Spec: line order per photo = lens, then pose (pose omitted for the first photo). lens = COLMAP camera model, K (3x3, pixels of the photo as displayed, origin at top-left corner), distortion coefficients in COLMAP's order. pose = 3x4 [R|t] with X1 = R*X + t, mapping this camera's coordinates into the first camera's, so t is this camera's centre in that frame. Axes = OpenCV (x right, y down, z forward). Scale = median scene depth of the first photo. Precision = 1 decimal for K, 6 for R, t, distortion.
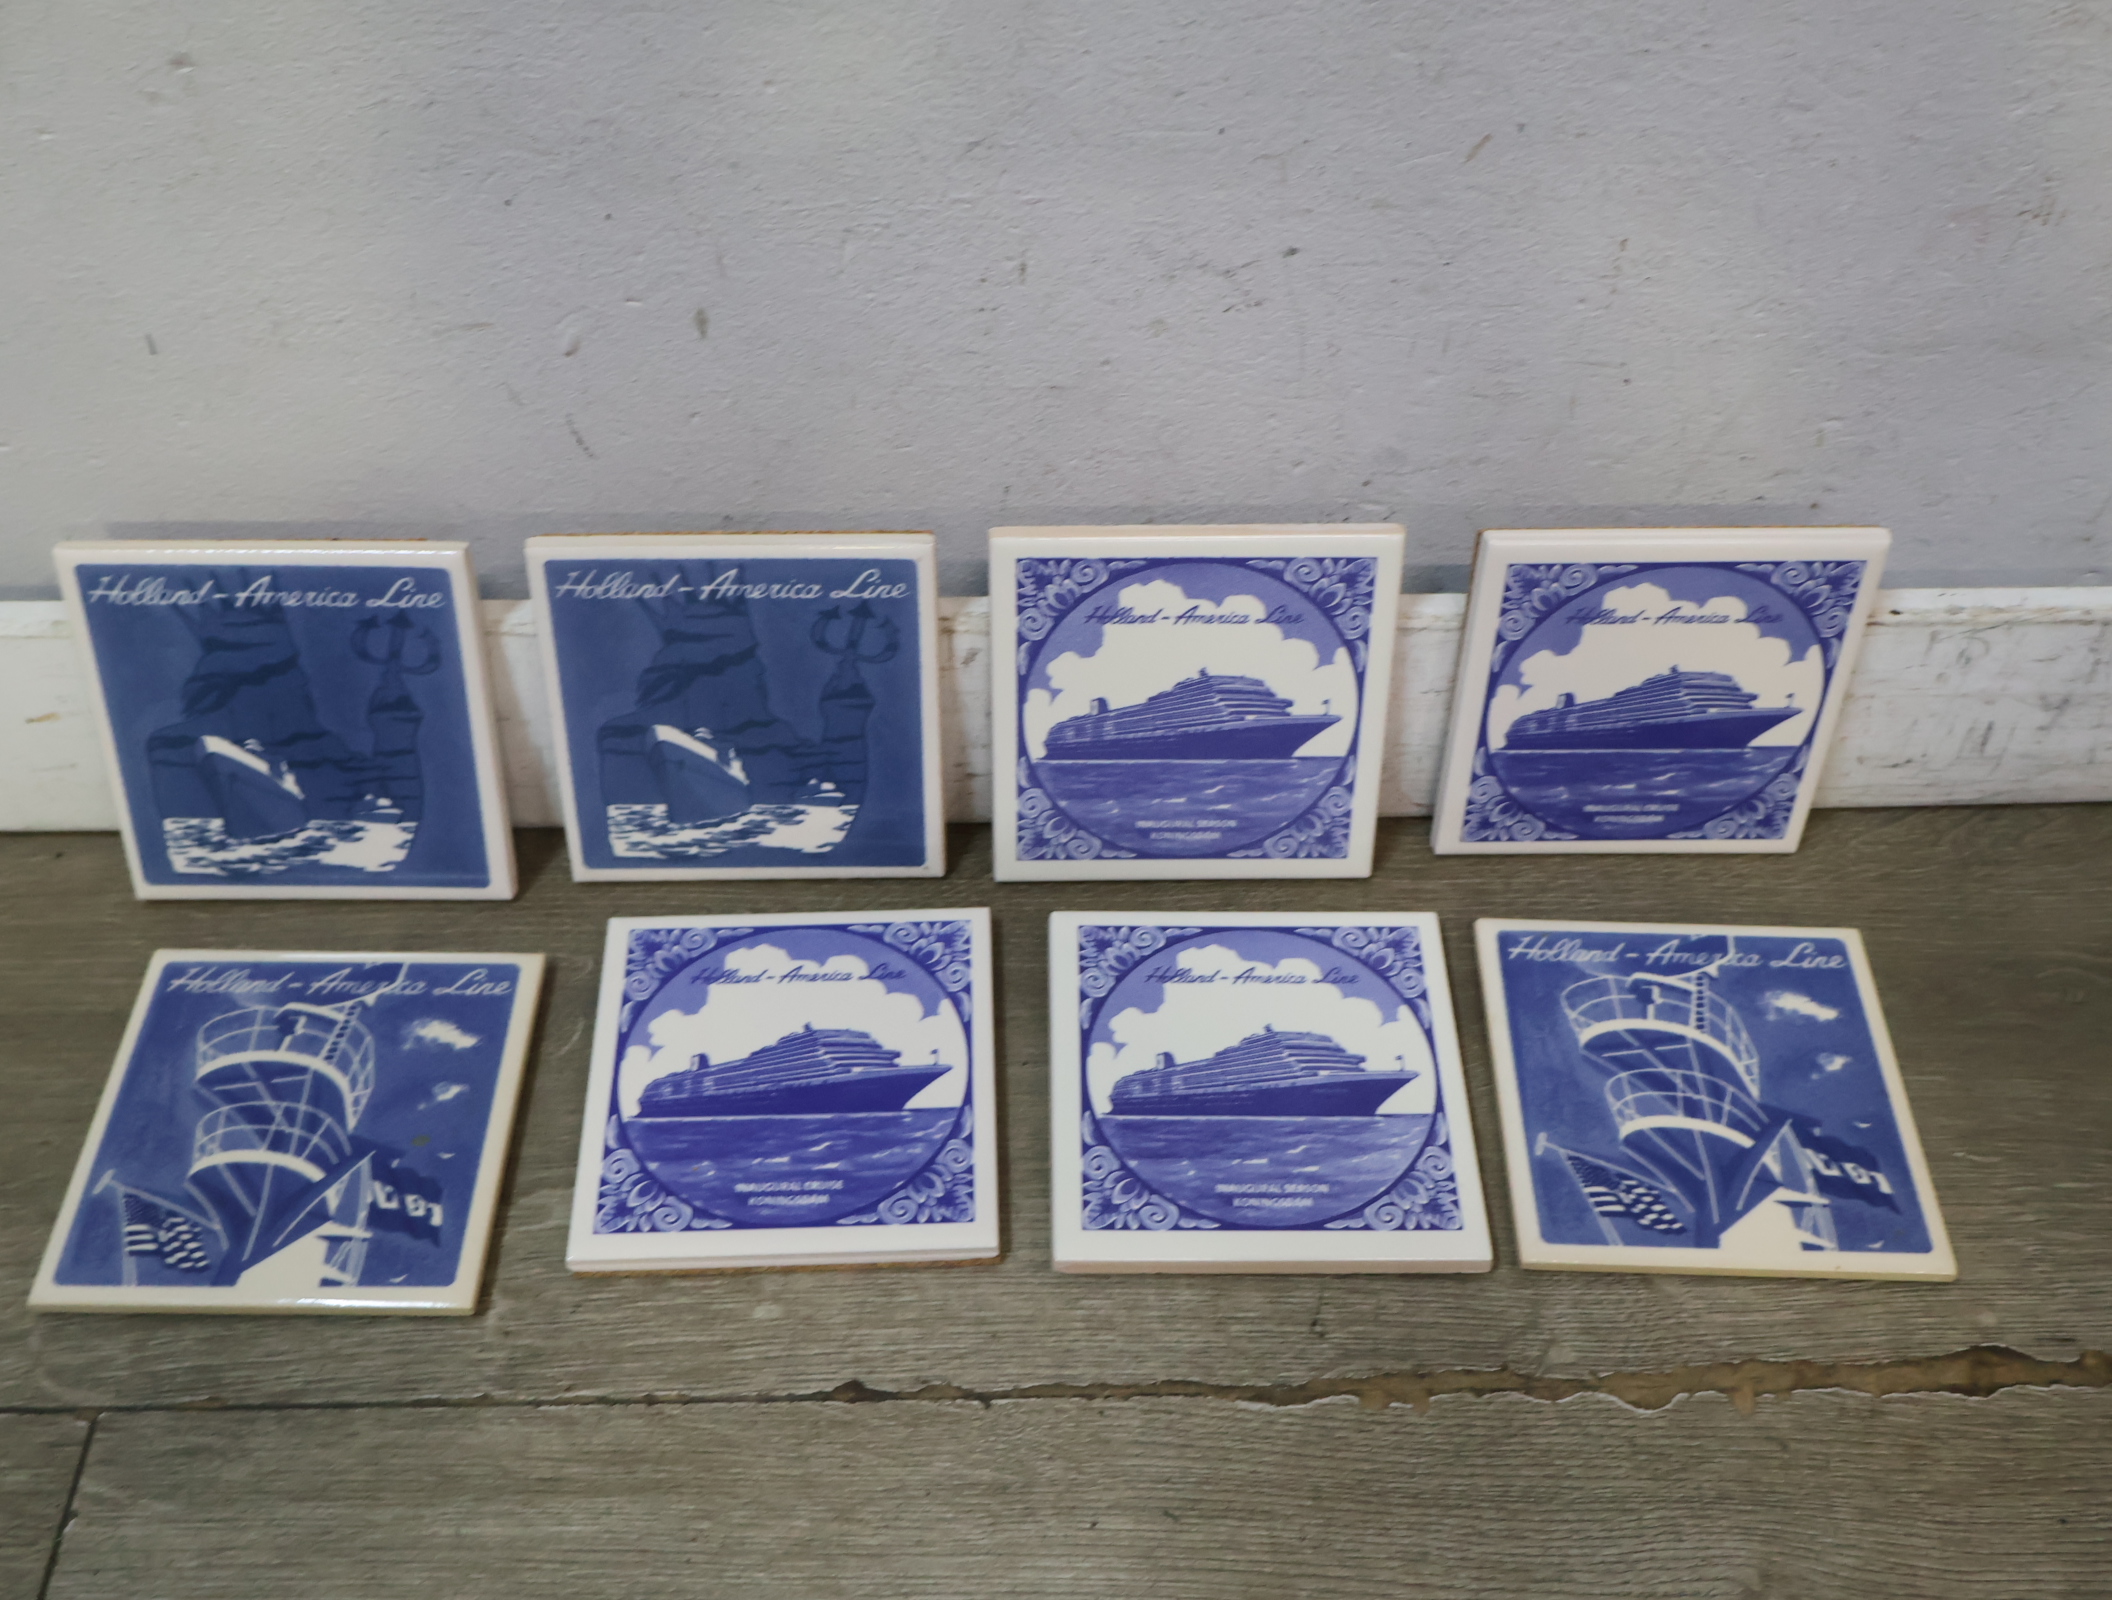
lens RADIAL K [[2047.1, 0, 1031.9], [0, 2047.1, 806.6], [0, 0, 1]] dist [0.014691, 0.000000]
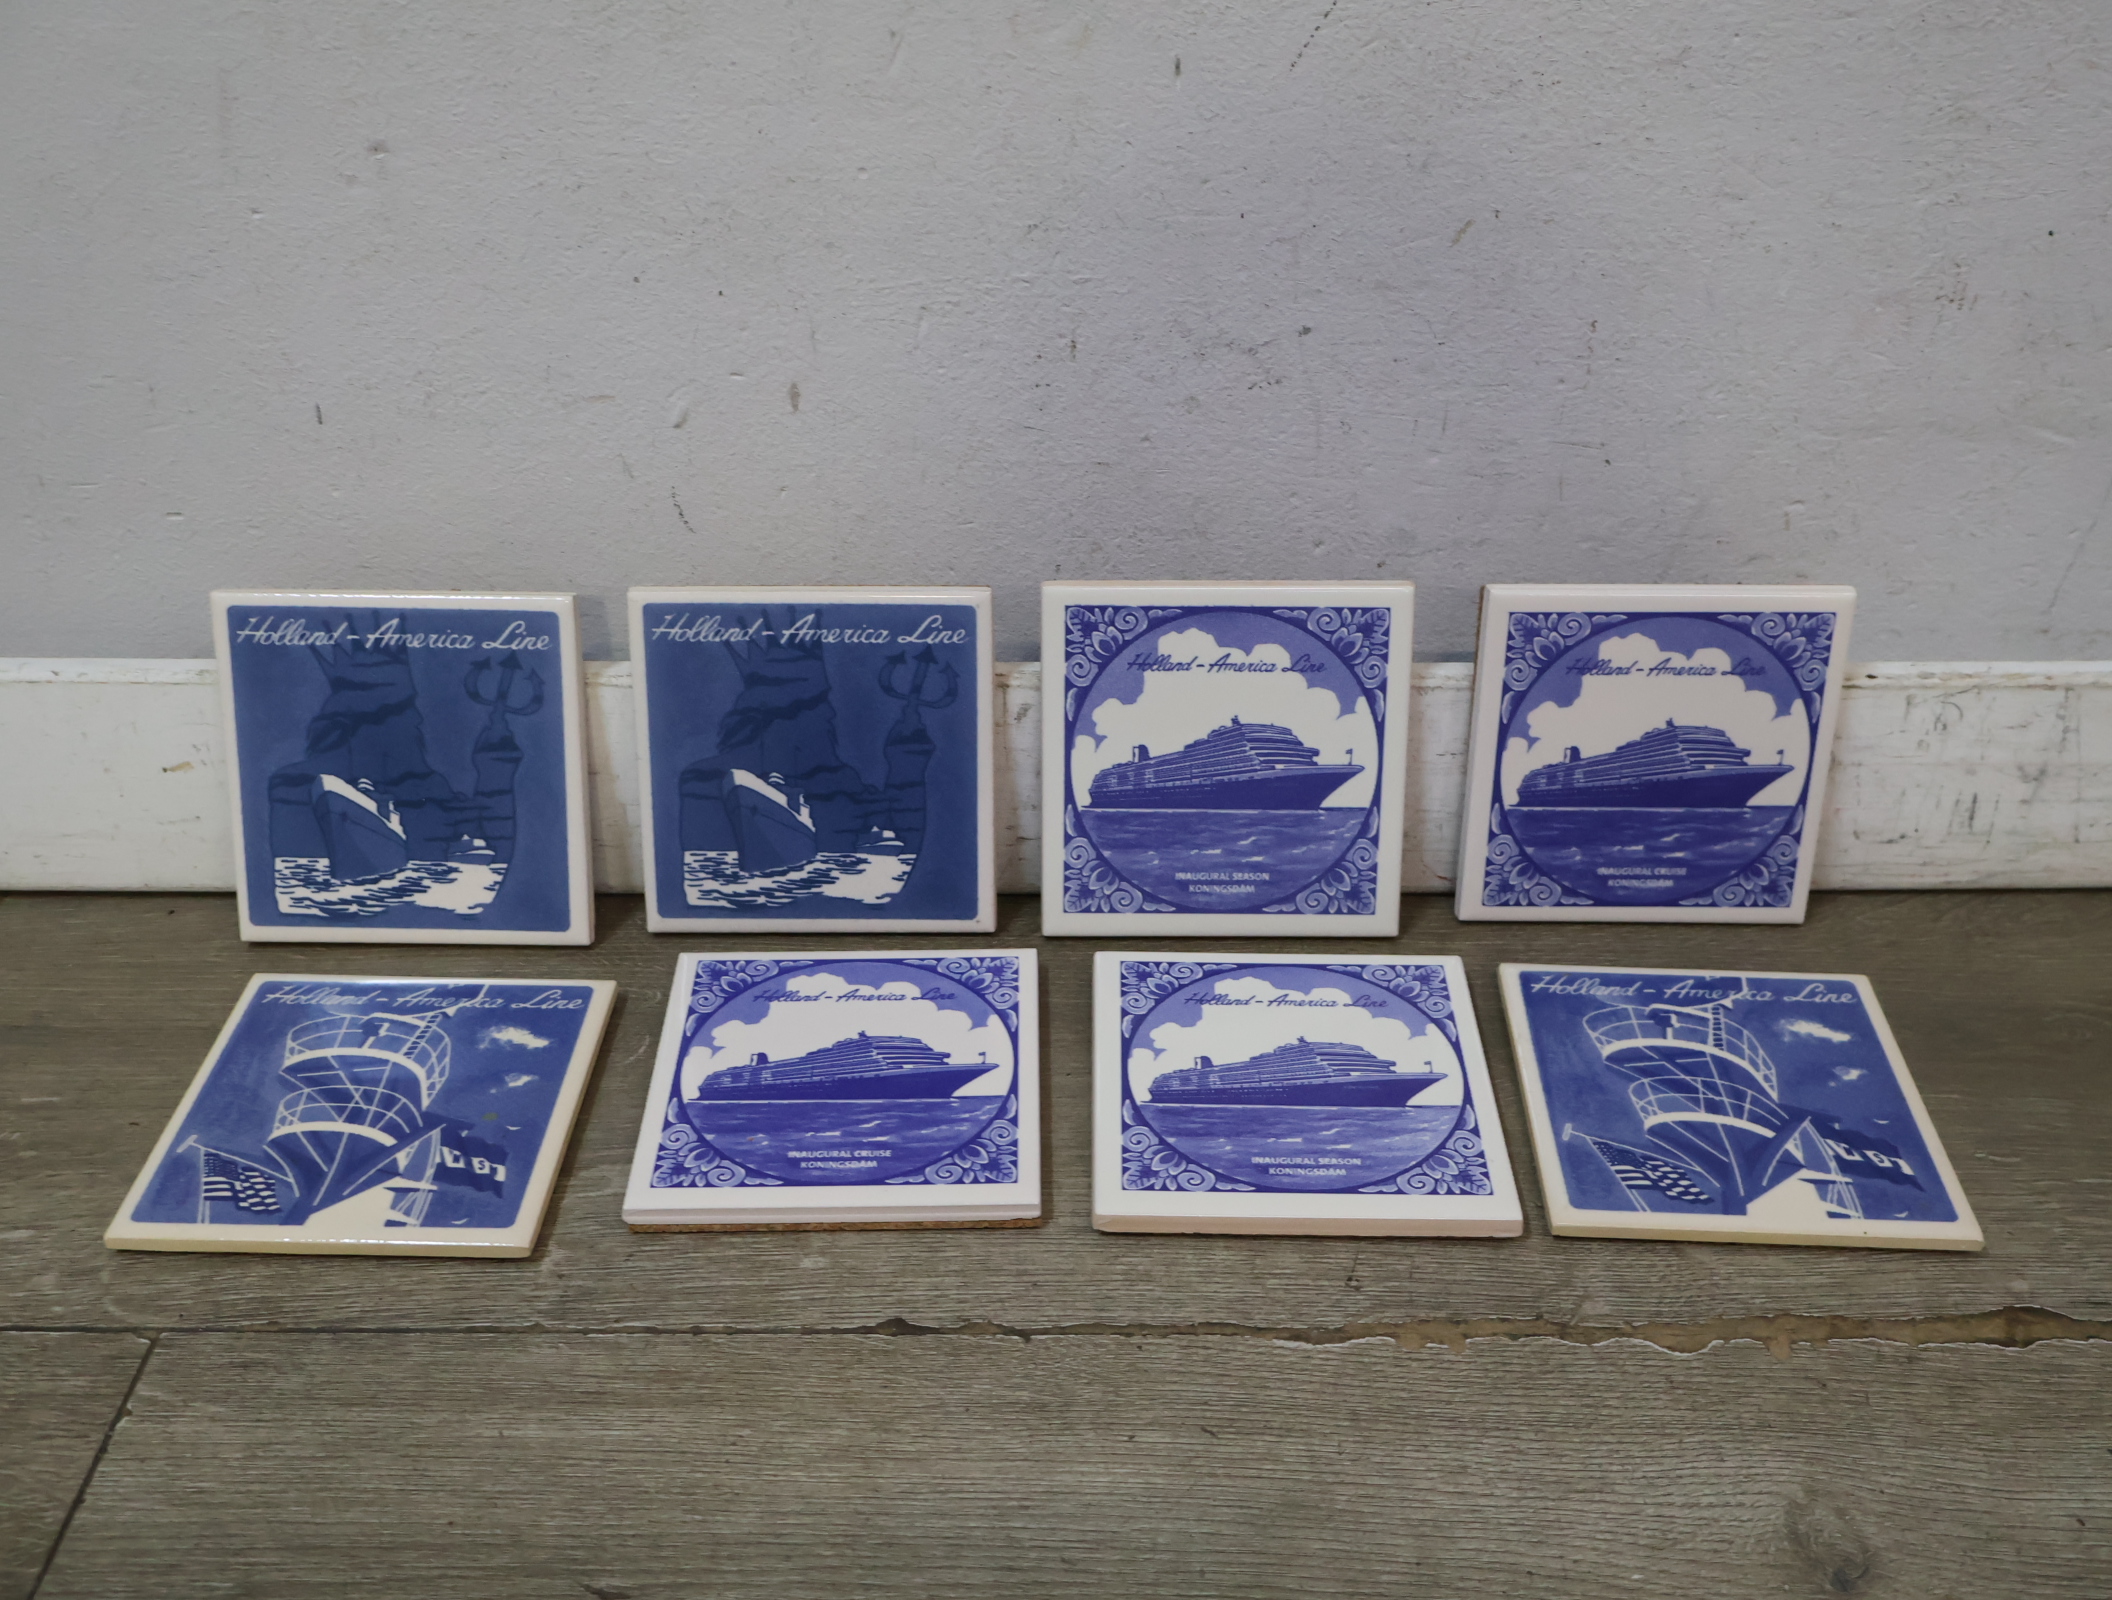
lens RADIAL K [[2047.1, 0, 1040.8], [0, 2047.1, 816.0], [0, 0, 1]] dist [0.014691, 0.000000]
pose [[0.999673, 0.007808, -0.024342, 0.006937], [-0.014054, 0.963256, -0.268217, 0.285108], [0.021353, 0.268472, 0.963051, -0.041472]]
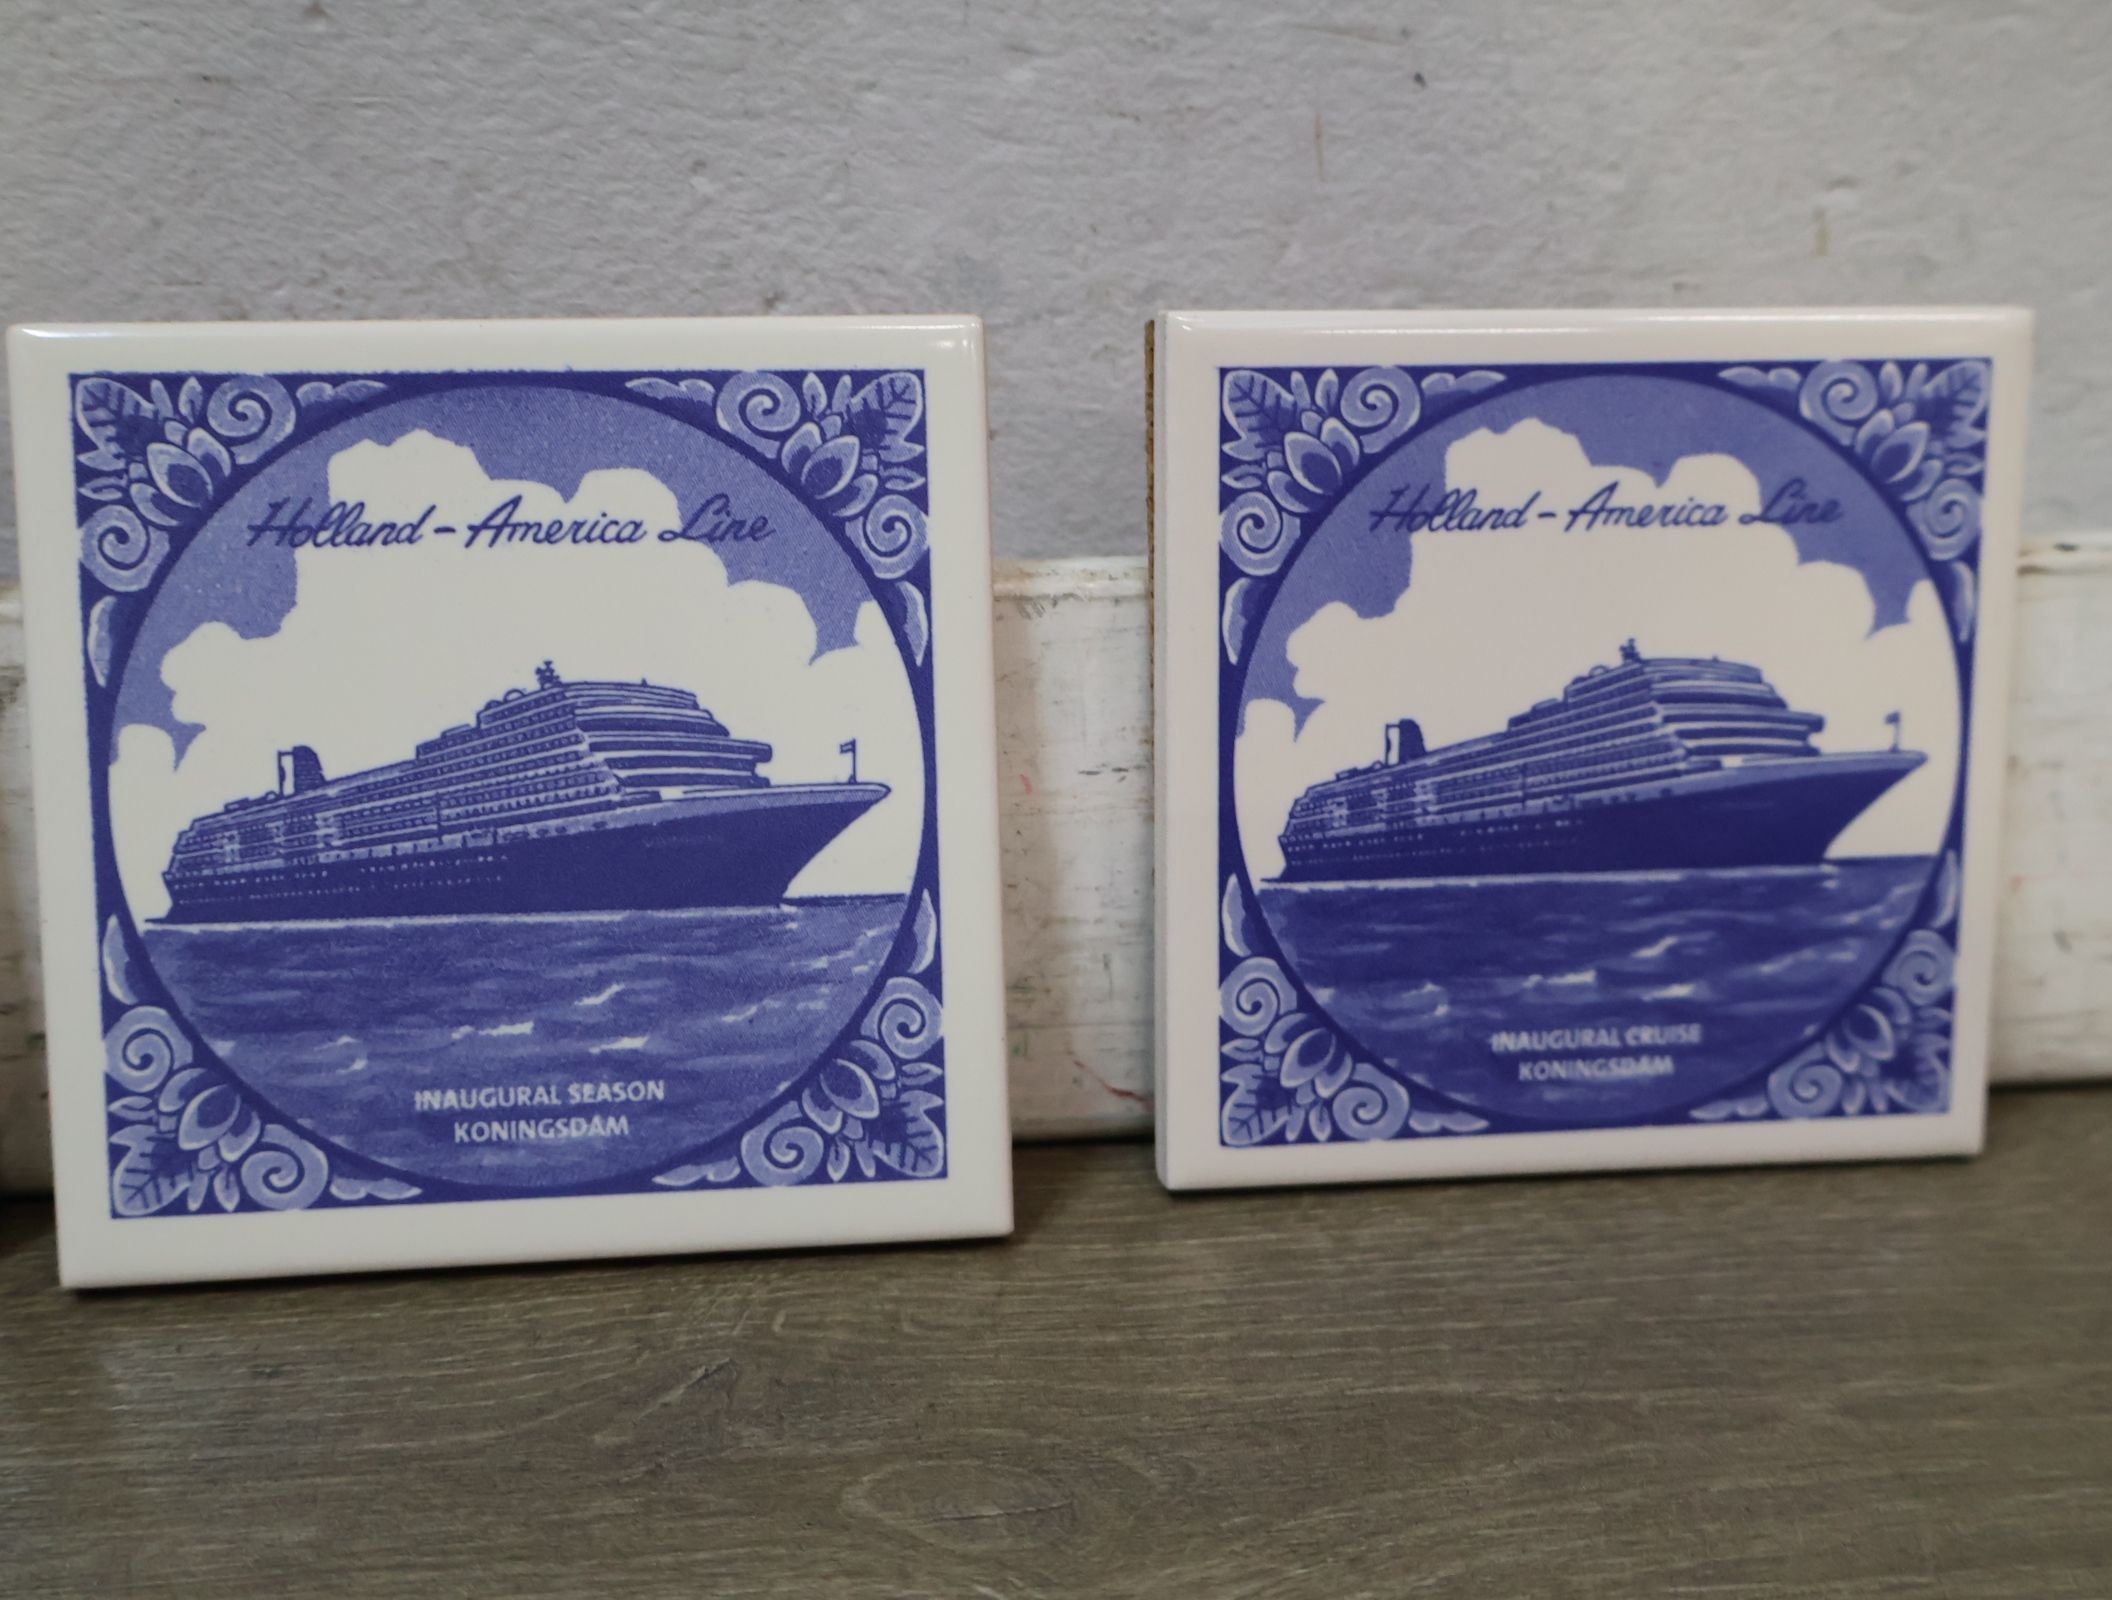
lens RADIAL K [[2047.1, 0, 1059.3], [0, 2047.1, 805.7], [0, 0, 1]] dist [0.014691, 0.000000]
pose [[0.996165, -0.030775, 0.081904, 0.157237], [0.066695, 0.872984, -0.483168, 0.173831], [-0.056632, 0.486777, 0.871688, 0.655195]]
